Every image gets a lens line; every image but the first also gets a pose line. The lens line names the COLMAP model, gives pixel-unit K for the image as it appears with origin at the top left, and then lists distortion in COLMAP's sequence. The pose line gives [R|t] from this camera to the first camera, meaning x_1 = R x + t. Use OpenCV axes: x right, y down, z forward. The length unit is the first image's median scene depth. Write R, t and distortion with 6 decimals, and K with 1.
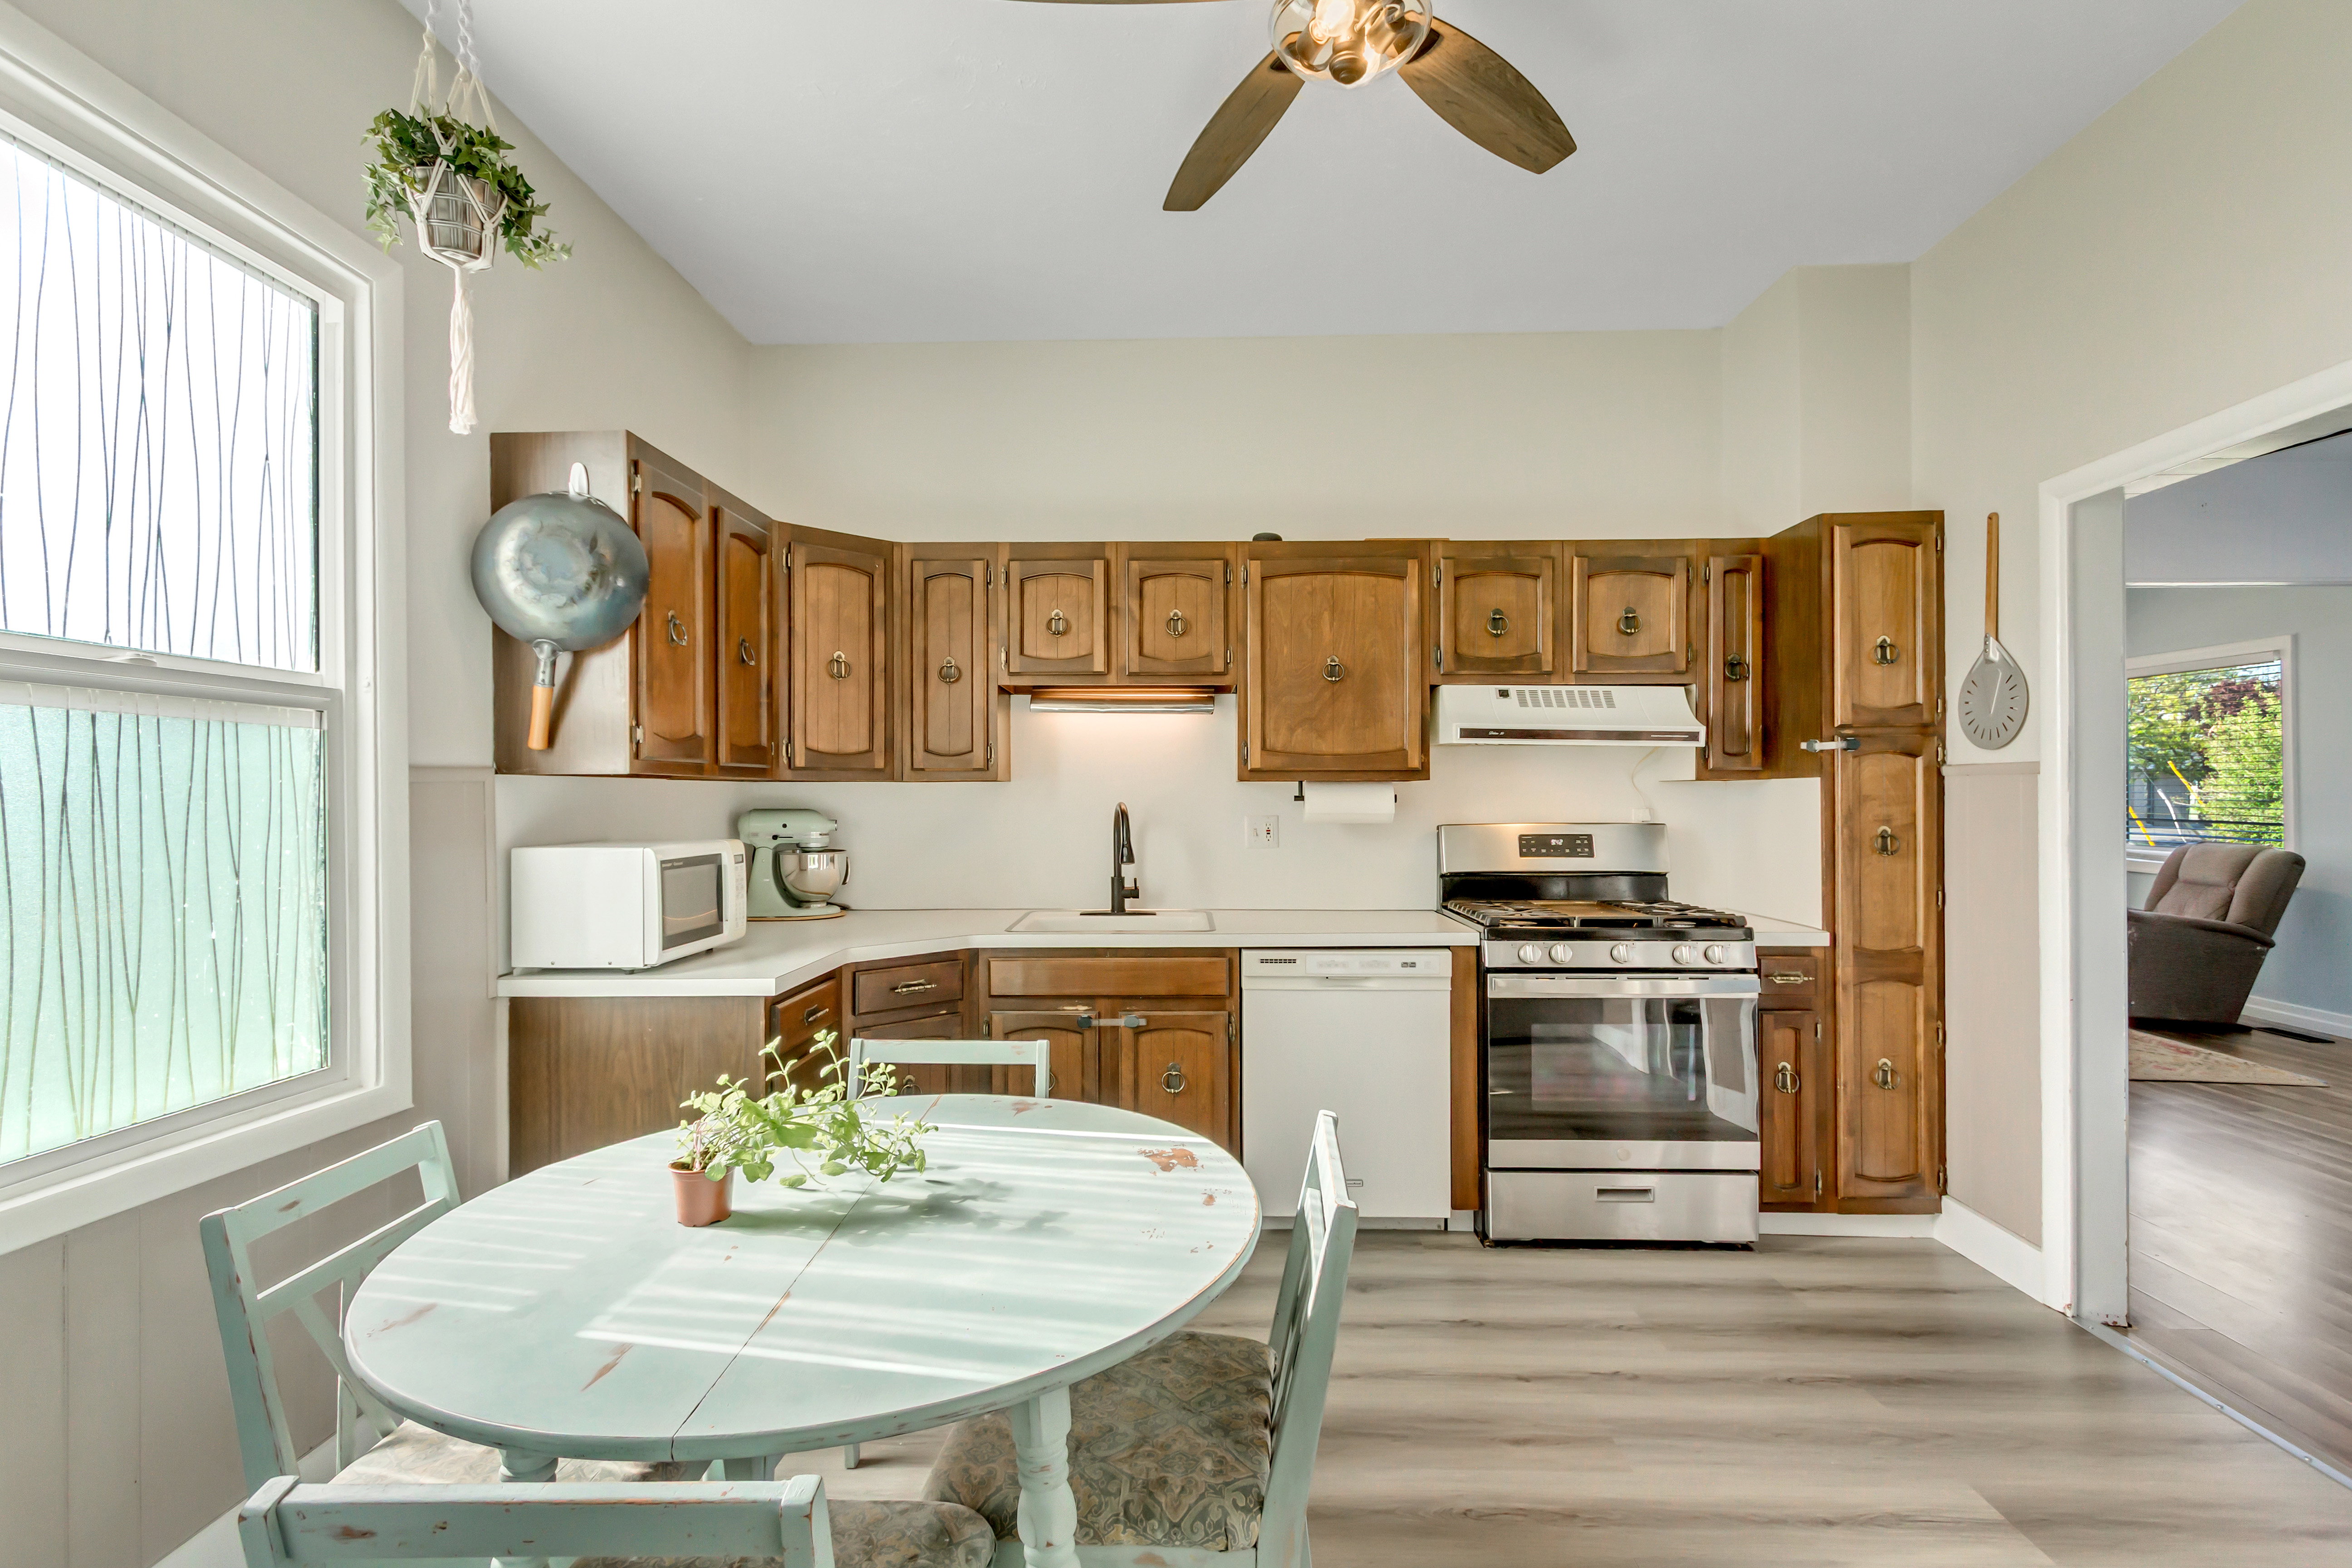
lens RADIAL K [[1104.6, 0, 1175.5], [0, 1104.6, 791.3], [0, 0, 1]] dist [0.001088, 0.000101]
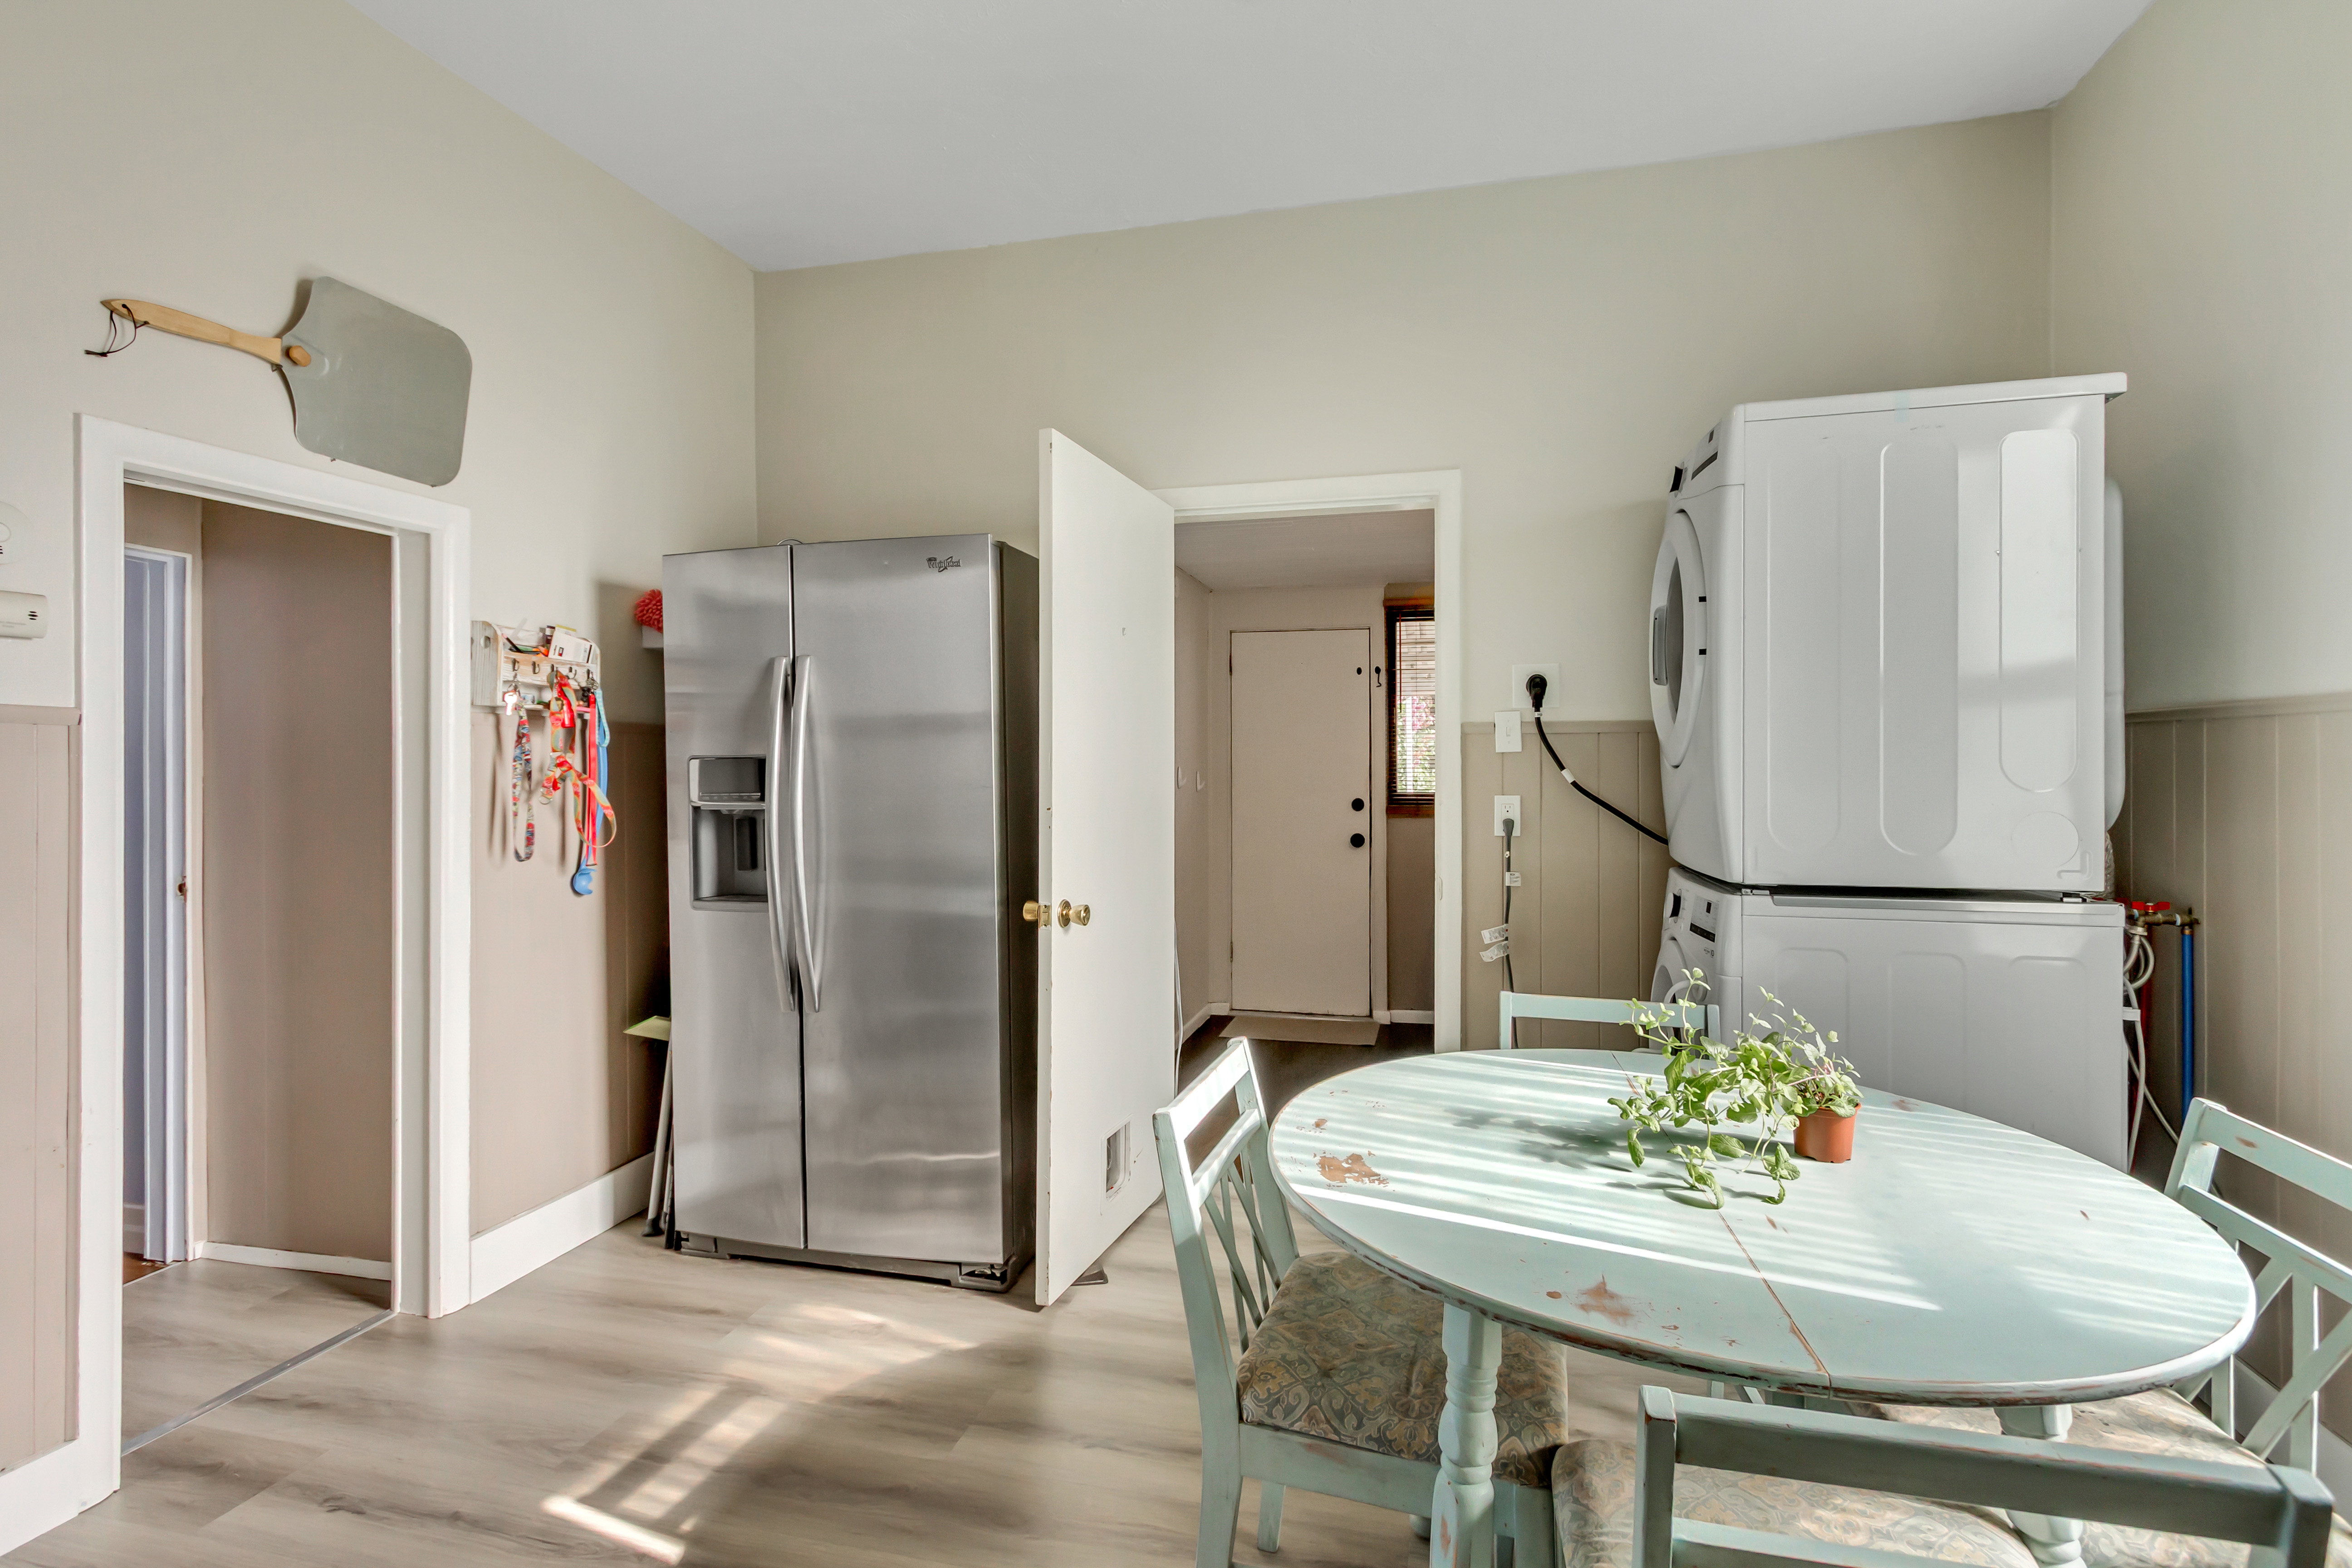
lens RADIAL K [[1104.6, 0, 1175.7], [0, 1104.6, 783.2], [0, 0, 1]] dist [0.001088, 0.000101]
pose [[-0.973930, 0.009268, 0.226658, -0.071649], [0.009472, 0.999955, -0.000187, 0.036065], [-0.226649, 0.001964, -0.973974, 1.900727]]
